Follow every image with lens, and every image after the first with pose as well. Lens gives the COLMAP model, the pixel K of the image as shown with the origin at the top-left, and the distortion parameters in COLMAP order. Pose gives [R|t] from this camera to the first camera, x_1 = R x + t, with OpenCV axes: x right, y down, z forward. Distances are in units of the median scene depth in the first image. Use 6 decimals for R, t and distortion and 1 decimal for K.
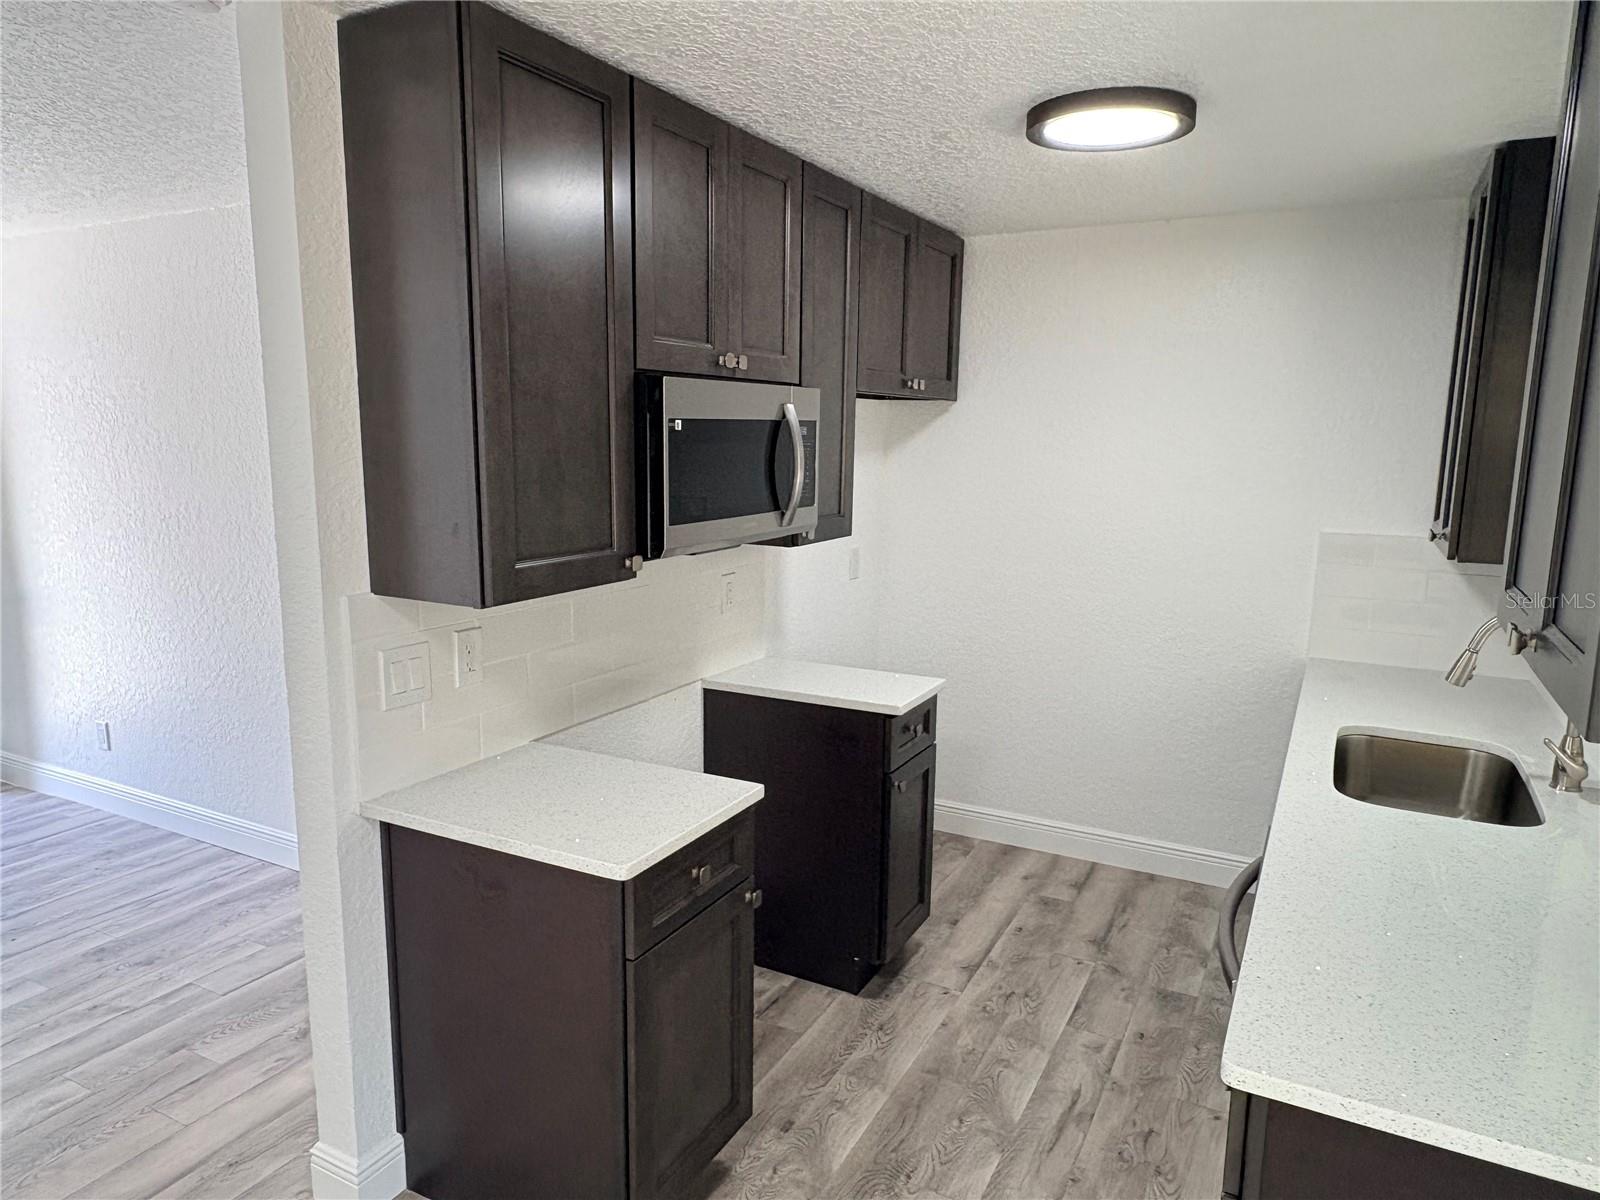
lens RADIAL K [[1045.7, 0, 797.0], [0, 1045.7, 607.5], [0, 0, 1]] dist [-0.010154, 0.010432]
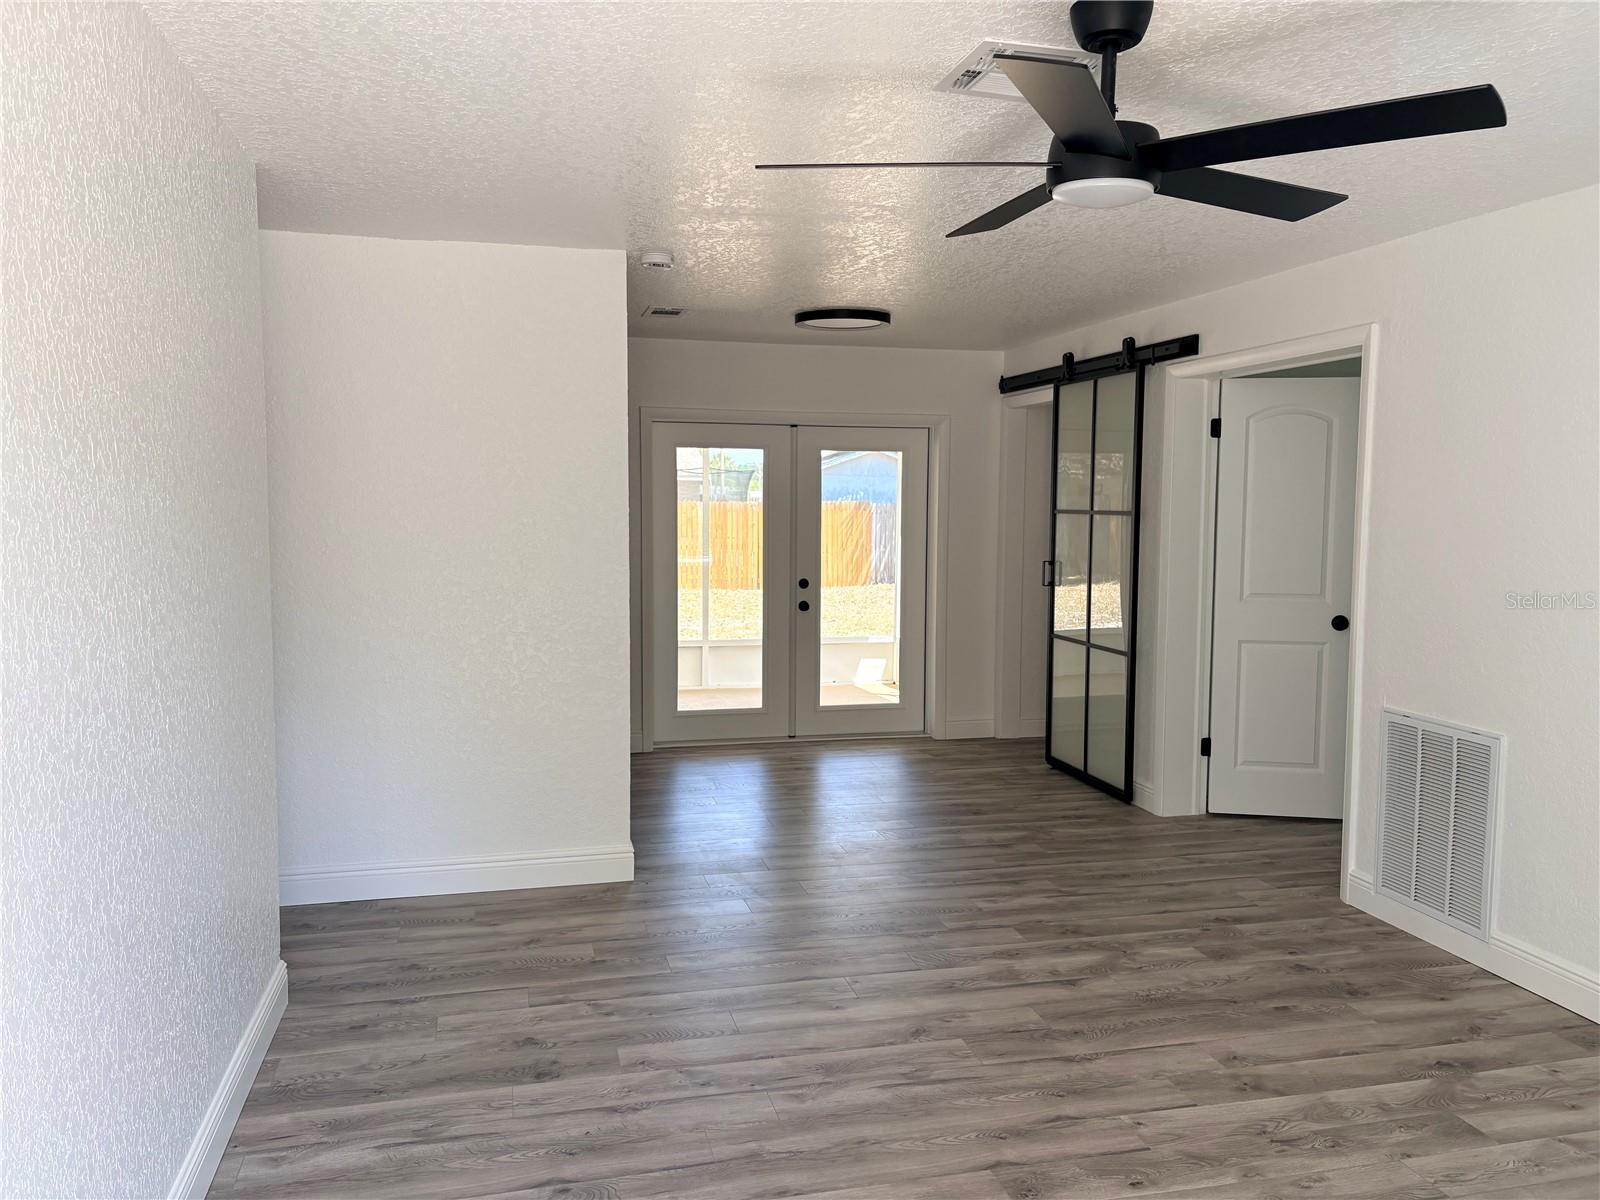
lens RADIAL K [[1222.2, 0, 790.5], [0, 1222.2, 606.1], [0, 0, 1]] dist [0.029687, -0.012999]
pose [[-0.660815, -0.080951, 0.746170, -1.339321], [0.112315, 0.972307, 0.204951, -0.179837], [-0.742097, 0.219241, -0.633423, 1.251767]]
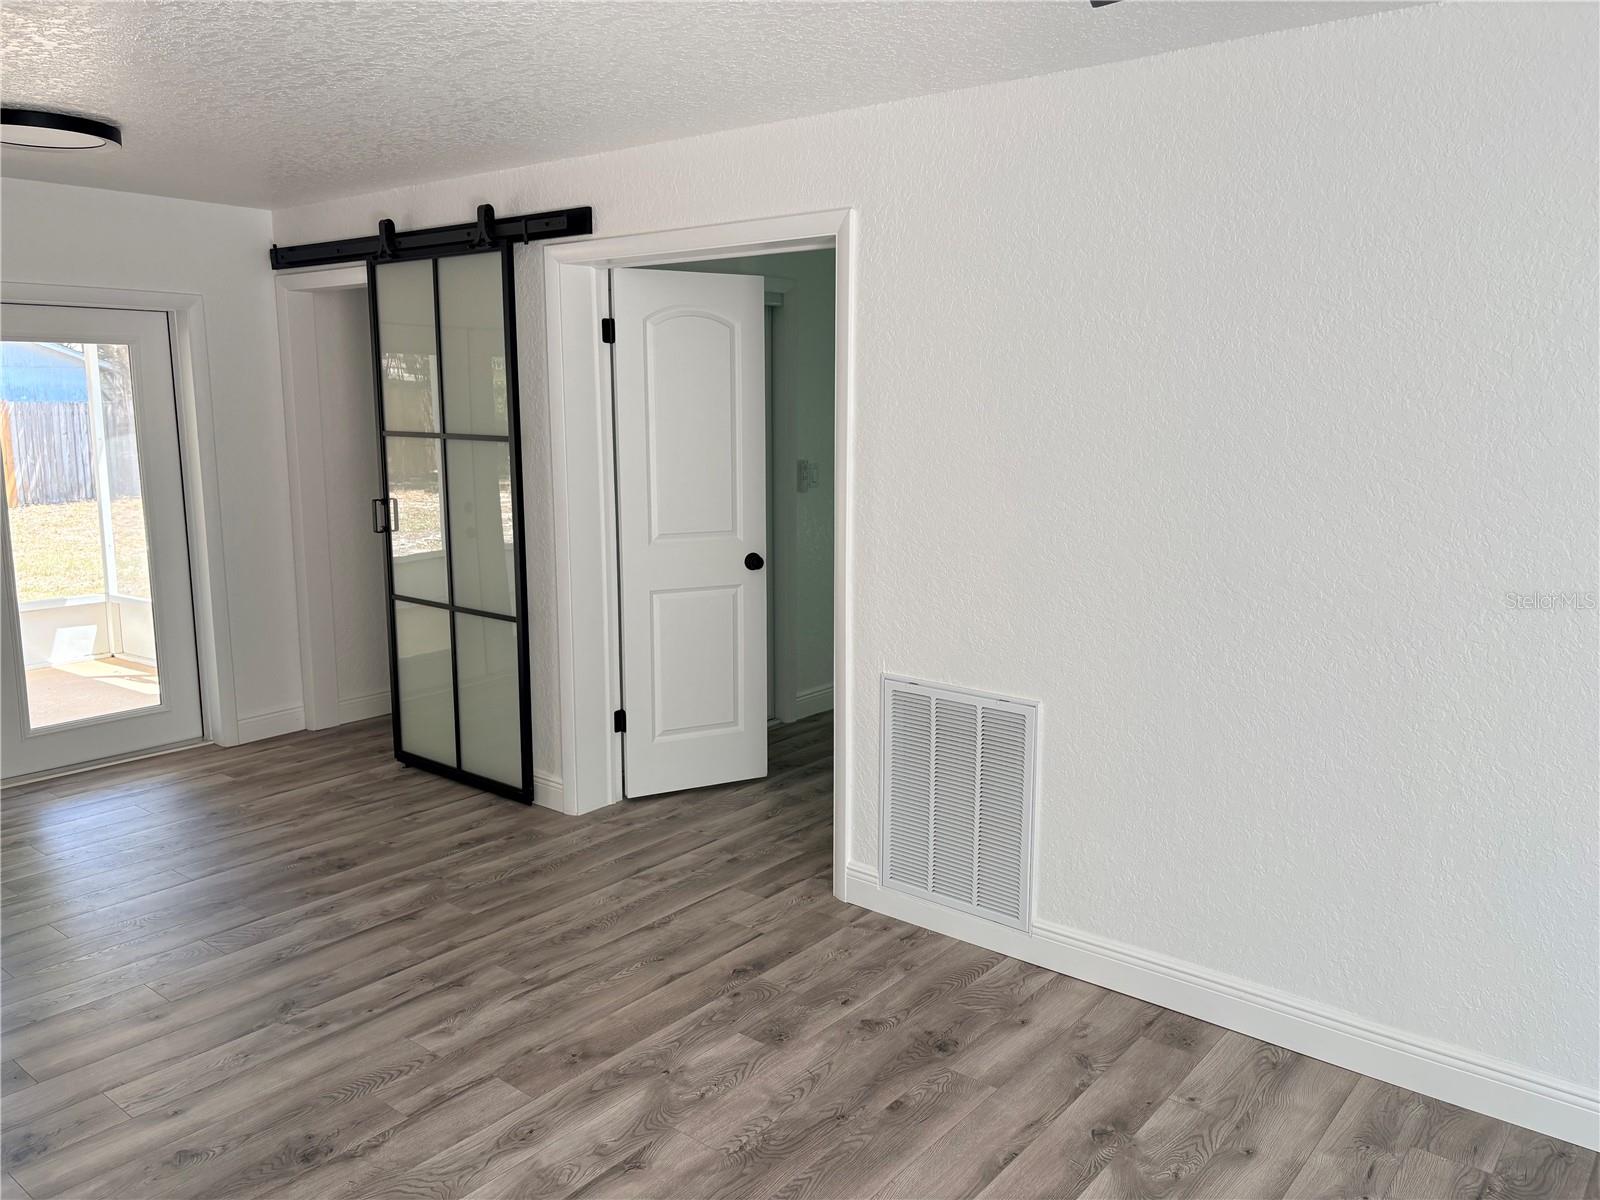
lens RADIAL K [[1222.2, 0, 801.4], [0, 1222.2, 598.7], [0, 0, 1]] dist [0.029687, -0.012999]
pose [[-0.979776, -0.046111, 0.194713, -0.965205], [0.020424, 0.944959, 0.326550, -0.164175], [-0.199053, 0.323923, -0.924906, 1.015749]]
